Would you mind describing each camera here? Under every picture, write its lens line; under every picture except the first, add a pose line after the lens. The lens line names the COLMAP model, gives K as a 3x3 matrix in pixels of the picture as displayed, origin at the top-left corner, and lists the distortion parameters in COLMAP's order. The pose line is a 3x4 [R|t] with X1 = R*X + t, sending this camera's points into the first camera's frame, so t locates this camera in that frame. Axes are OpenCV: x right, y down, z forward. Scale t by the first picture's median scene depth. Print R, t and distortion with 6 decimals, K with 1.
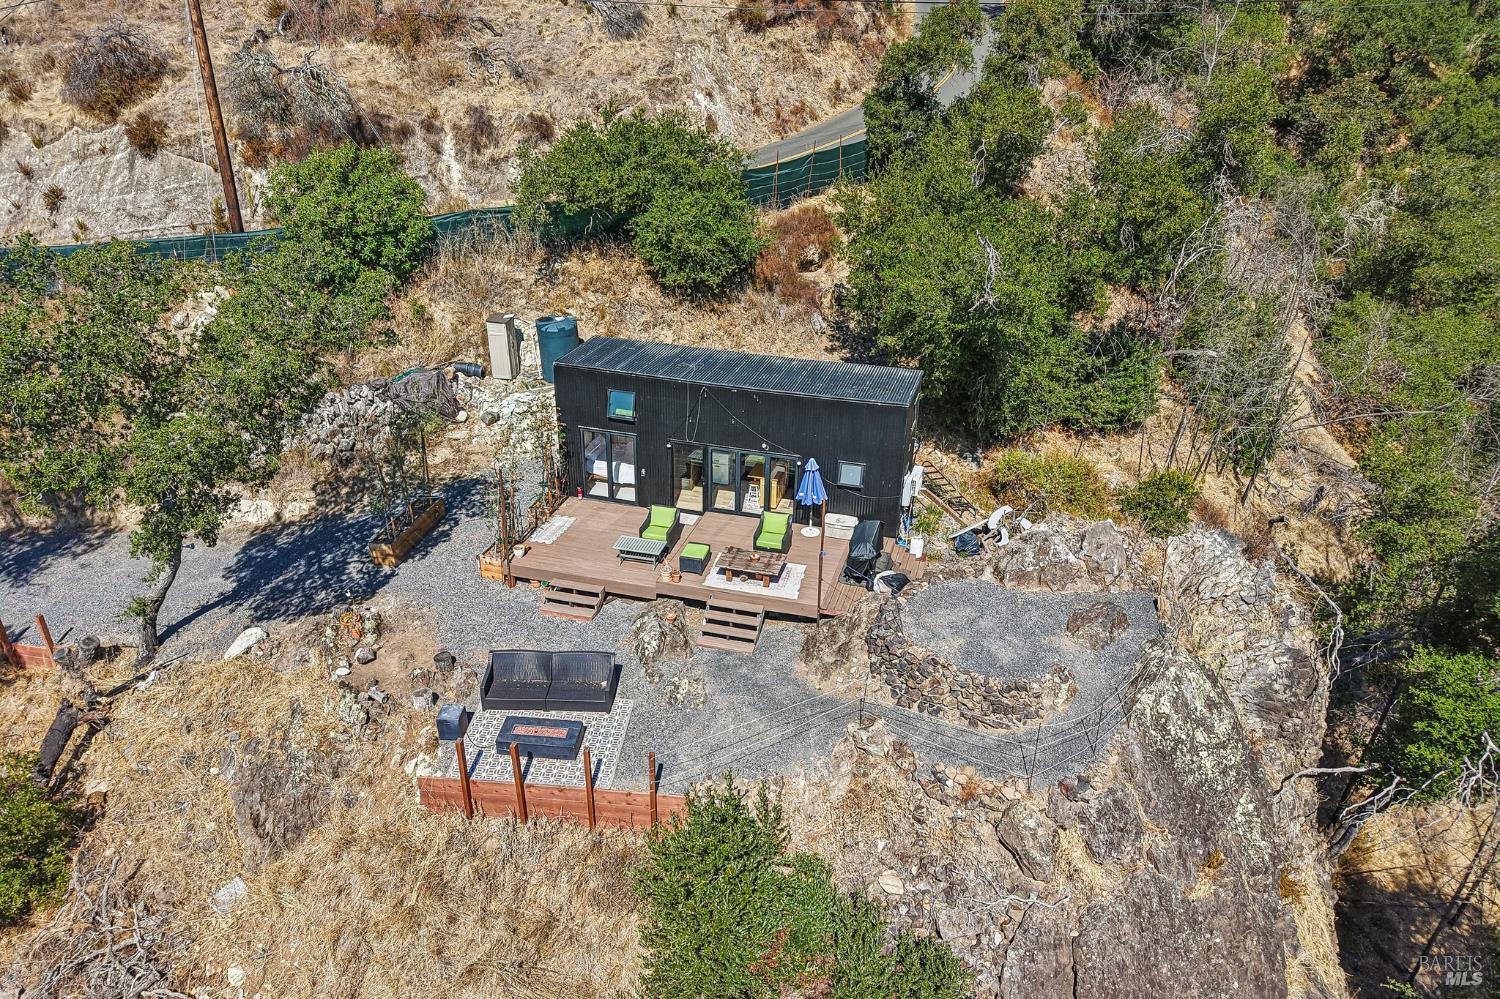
lens RADIAL K [[997.3, 0, 750.4], [0, 997.3, 488.1], [0, 0, 1]] dist [0.025592, -0.025816]
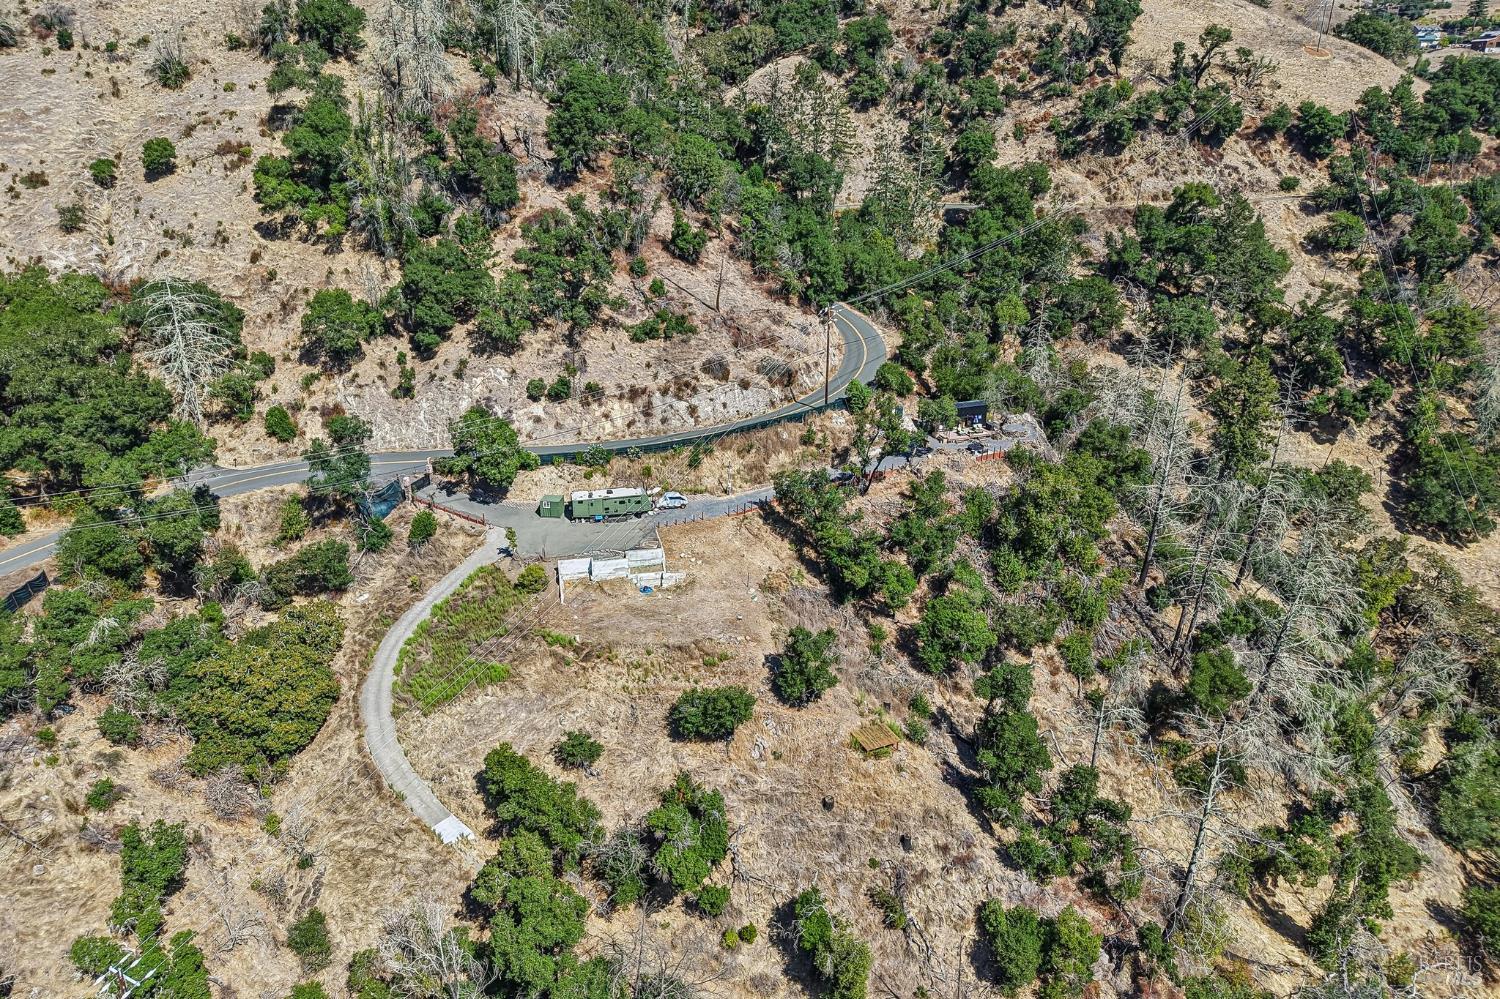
lens RADIAL K [[997.3, 0, 752.7], [0, 997.3, 510.5], [0, 0, 1]] dist [0.025592, -0.025816]
pose [[0.812090, -0.232330, 0.535288, -3.575974], [0.264108, 0.964328, 0.017864, 0.049601], [-0.520343, 0.126866, 0.844481, -2.754270]]
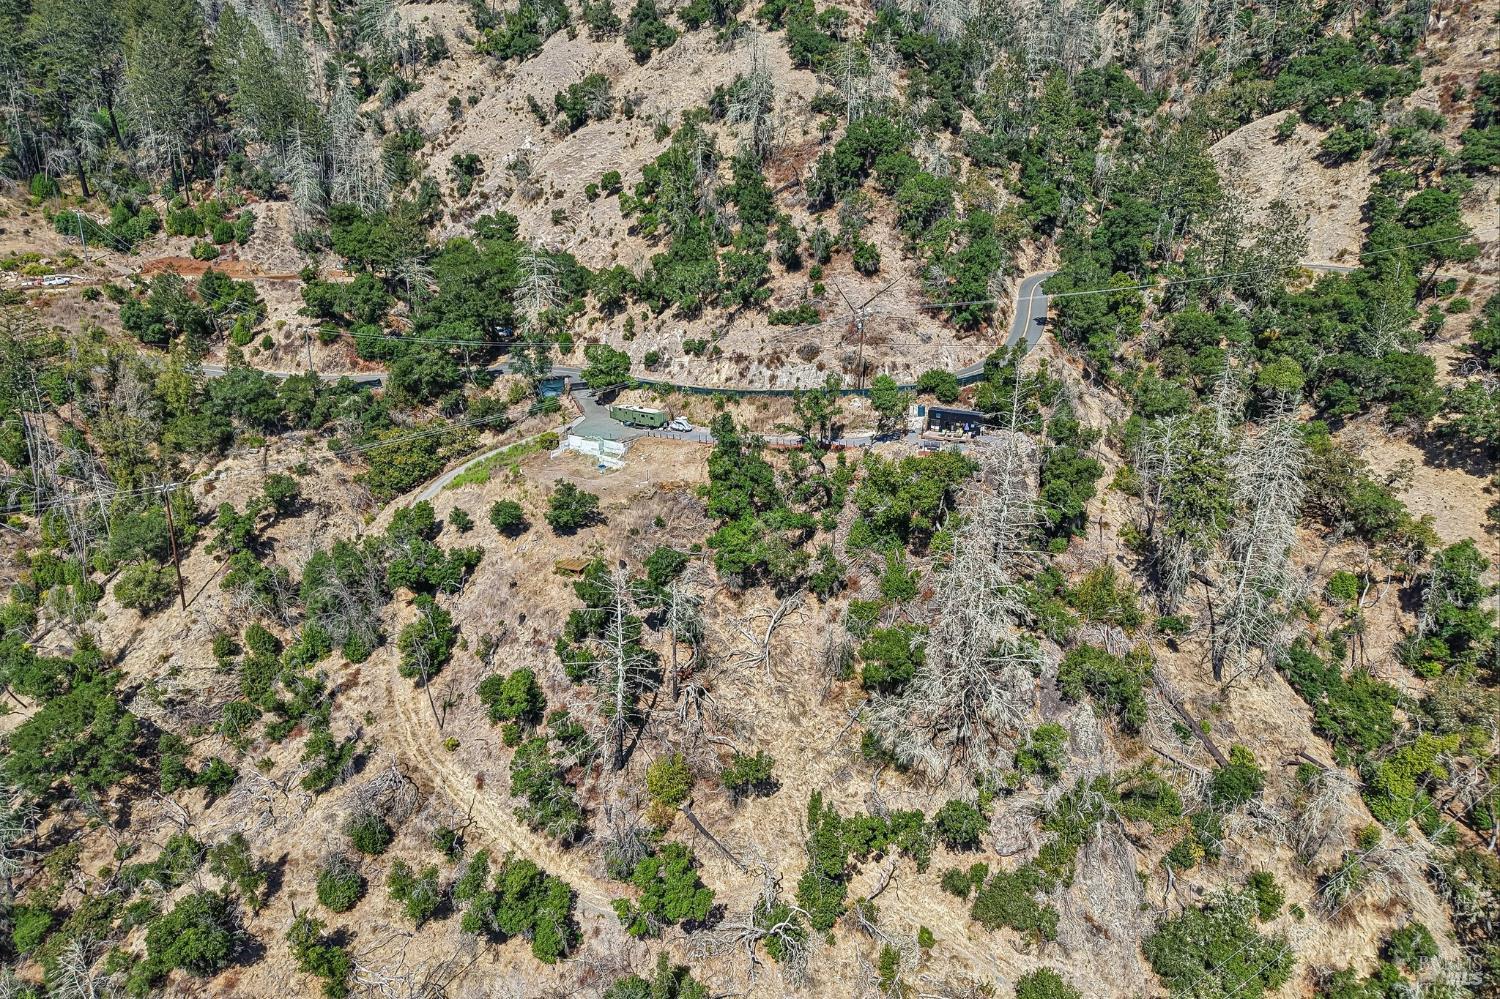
lens RADIAL K [[997.3, 0, 764.5], [0, 997.3, 504.6], [0, 0, 1]] dist [0.025592, -0.025816]
pose [[0.985776, 0.050317, -0.160358, -0.139239], [-0.071073, 0.989423, -0.126452, 1.149410], [0.152300, 0.136050, 0.978925, -4.532513]]
